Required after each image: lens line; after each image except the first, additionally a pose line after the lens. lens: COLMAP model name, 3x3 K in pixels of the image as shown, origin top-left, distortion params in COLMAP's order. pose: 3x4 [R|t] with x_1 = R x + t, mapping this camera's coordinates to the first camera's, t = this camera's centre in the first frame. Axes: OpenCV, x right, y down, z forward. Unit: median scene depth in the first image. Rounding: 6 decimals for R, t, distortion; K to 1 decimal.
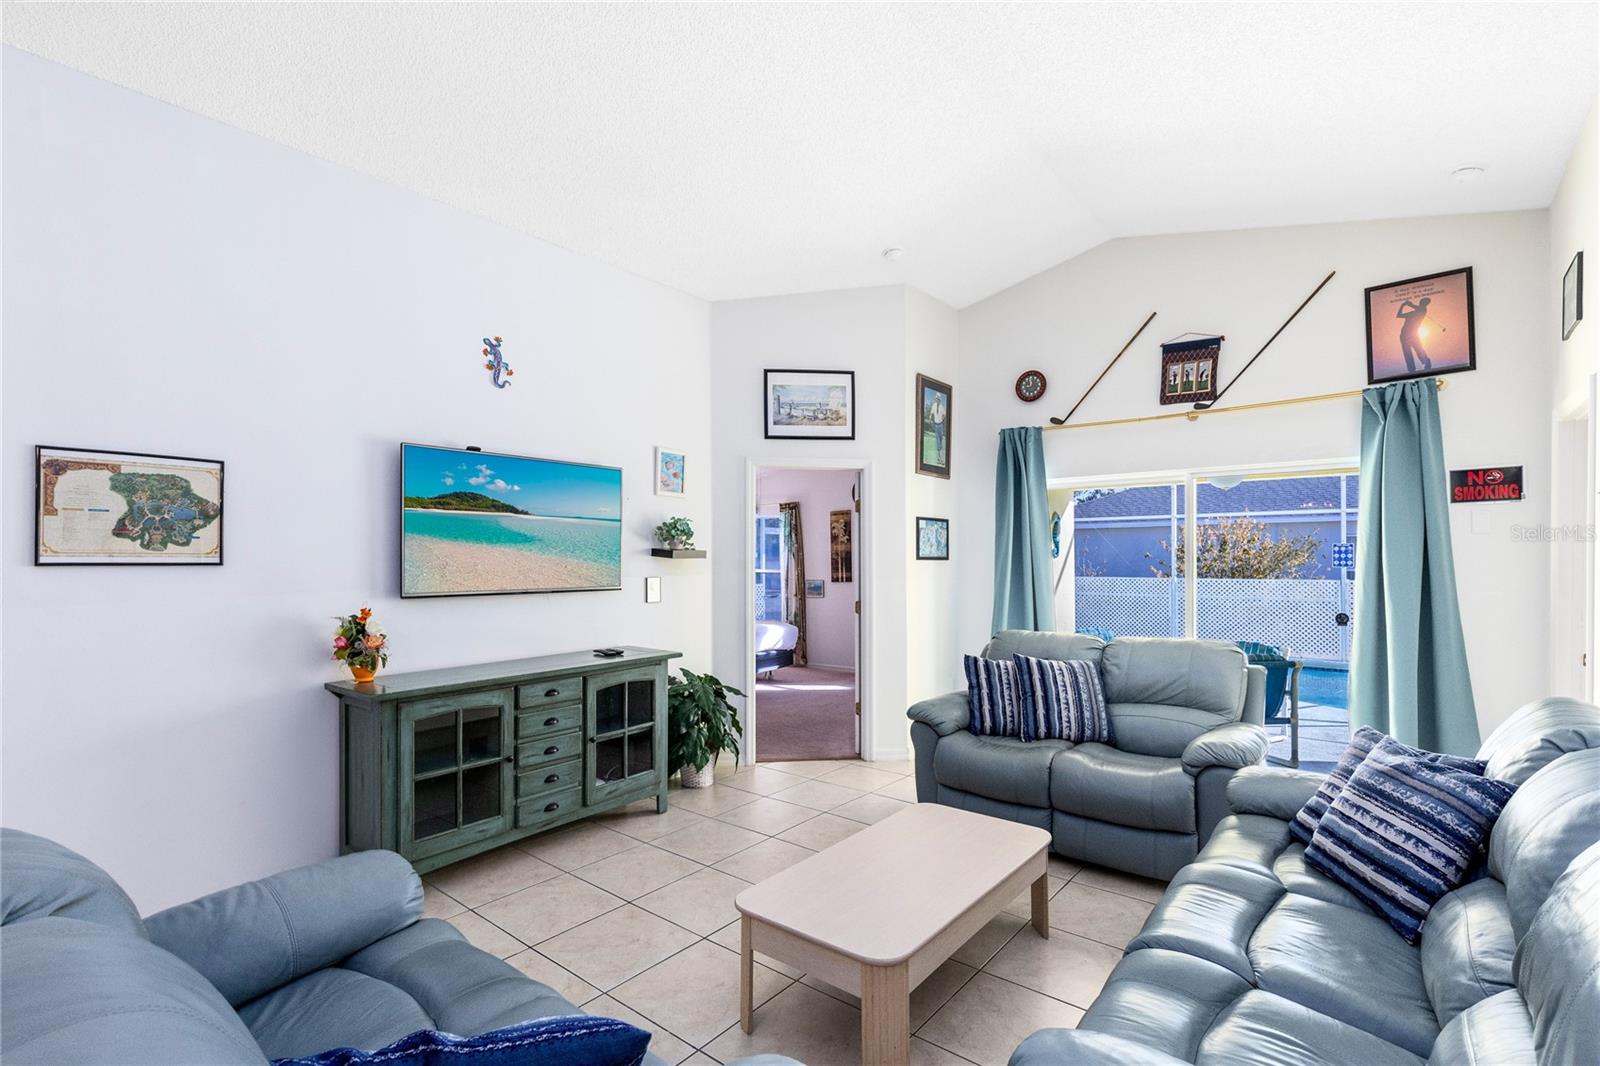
lens RADIAL K [[728.9, 0, 798.6], [0, 728.9, 555.7], [0, 0, 1]] dist [0.007688, -0.002159]
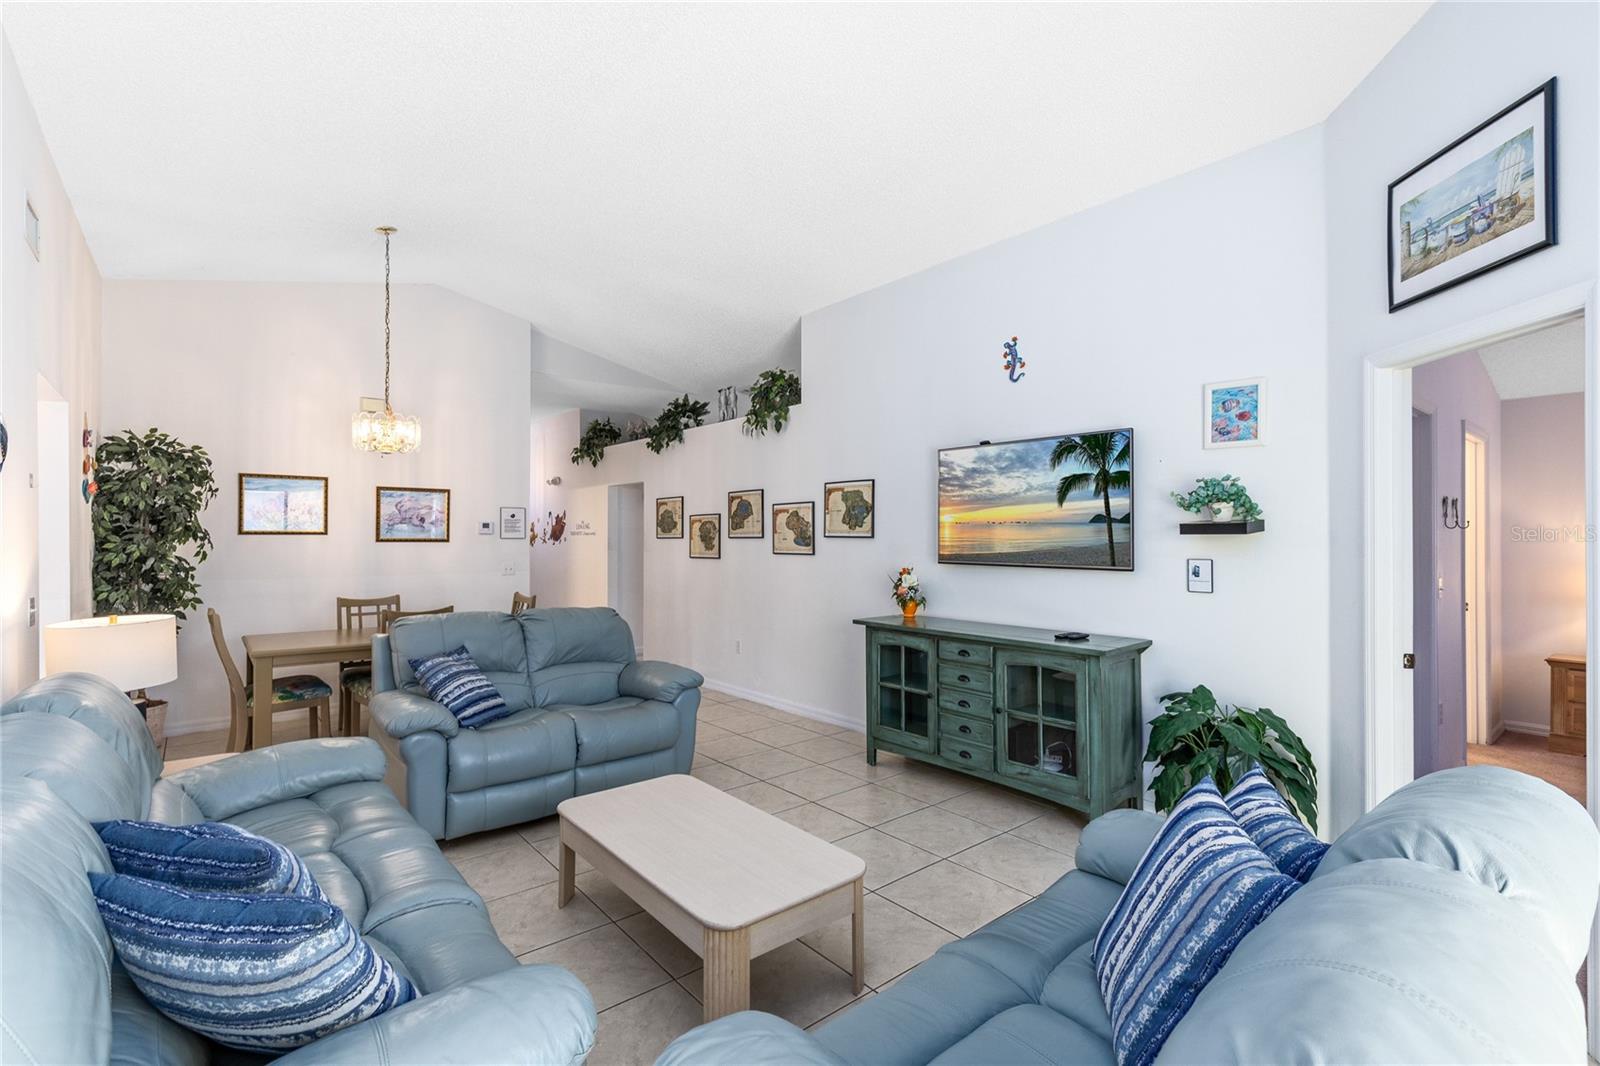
lens RADIAL K [[728.9, 0, 804.9], [0, 728.9, 529.7], [0, 0, 1]] dist [0.007688, -0.002159]
pose [[-0.189181, -0.001837, -0.981940, 0.696360], [0.006702, 0.999973, -0.003162, -0.001390], [0.981919, -0.007179, -0.189164, 0.827296]]
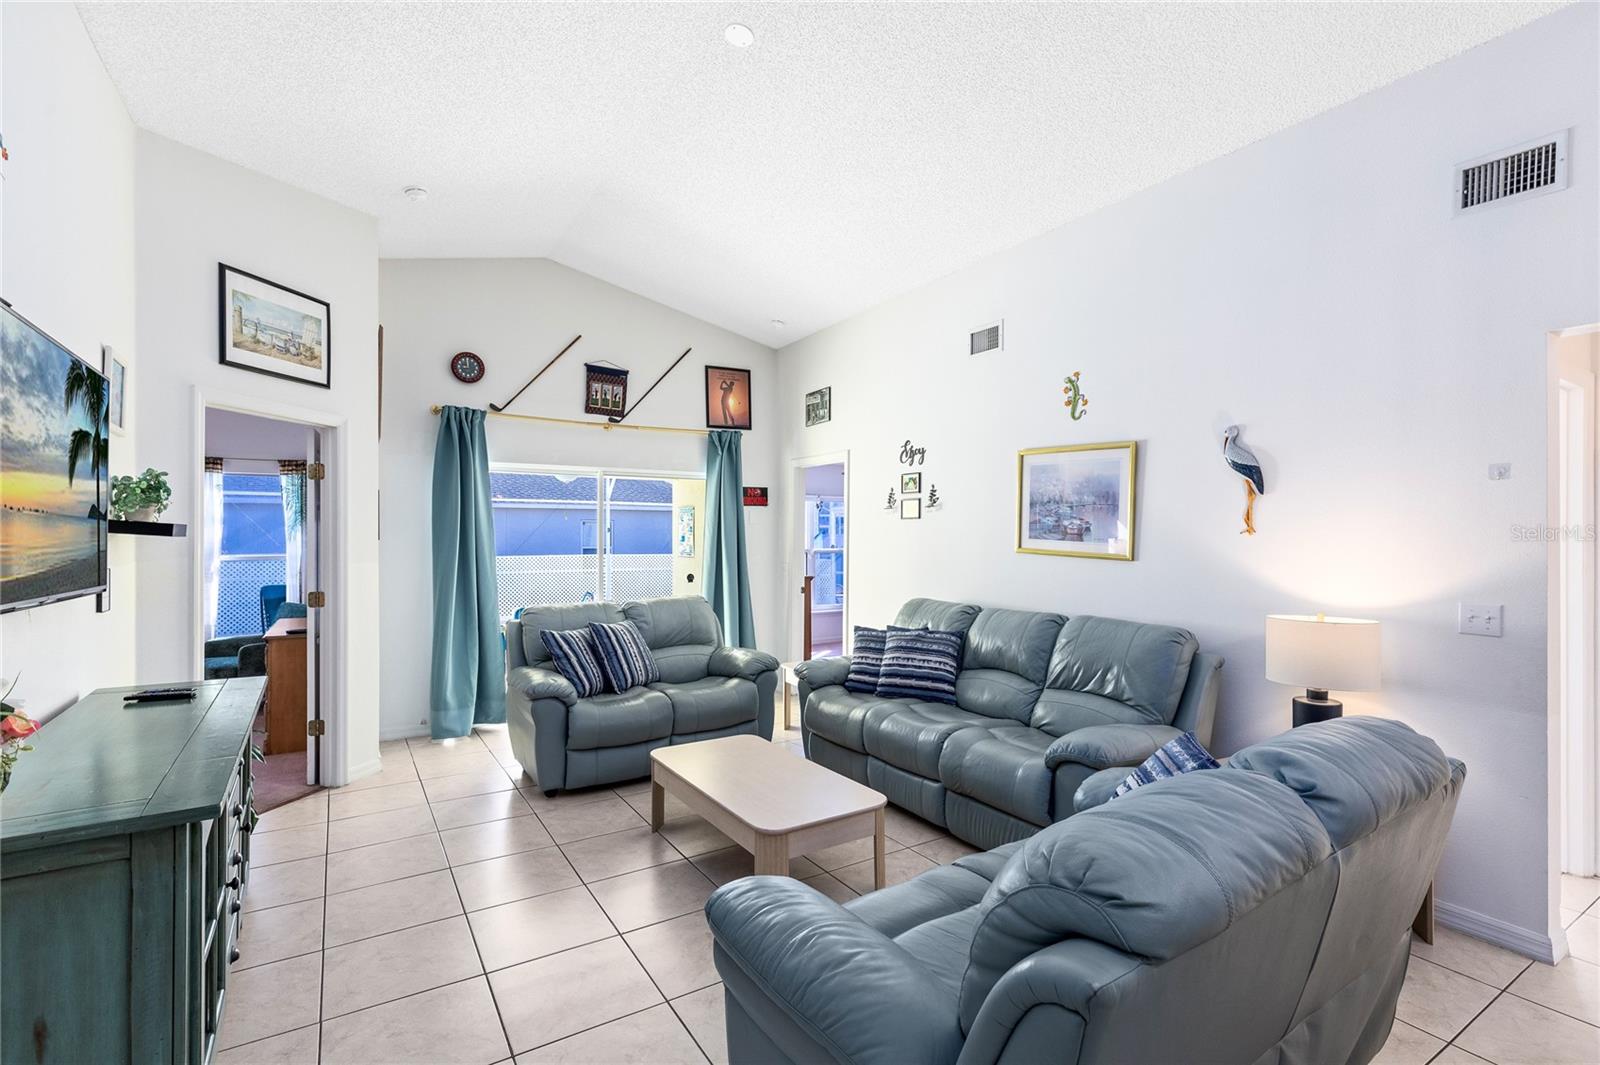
lens RADIAL K [[728.9, 0, 798.8], [0, 728.9, 536.2], [0, 0, 1]] dist [0.007688, -0.002159]
pose [[0.322197, 0.004666, 0.946661, -0.642556], [-0.003895, 0.999986, -0.003604, 0.003787], [-0.946665, -0.002526, 0.322210, 0.316497]]
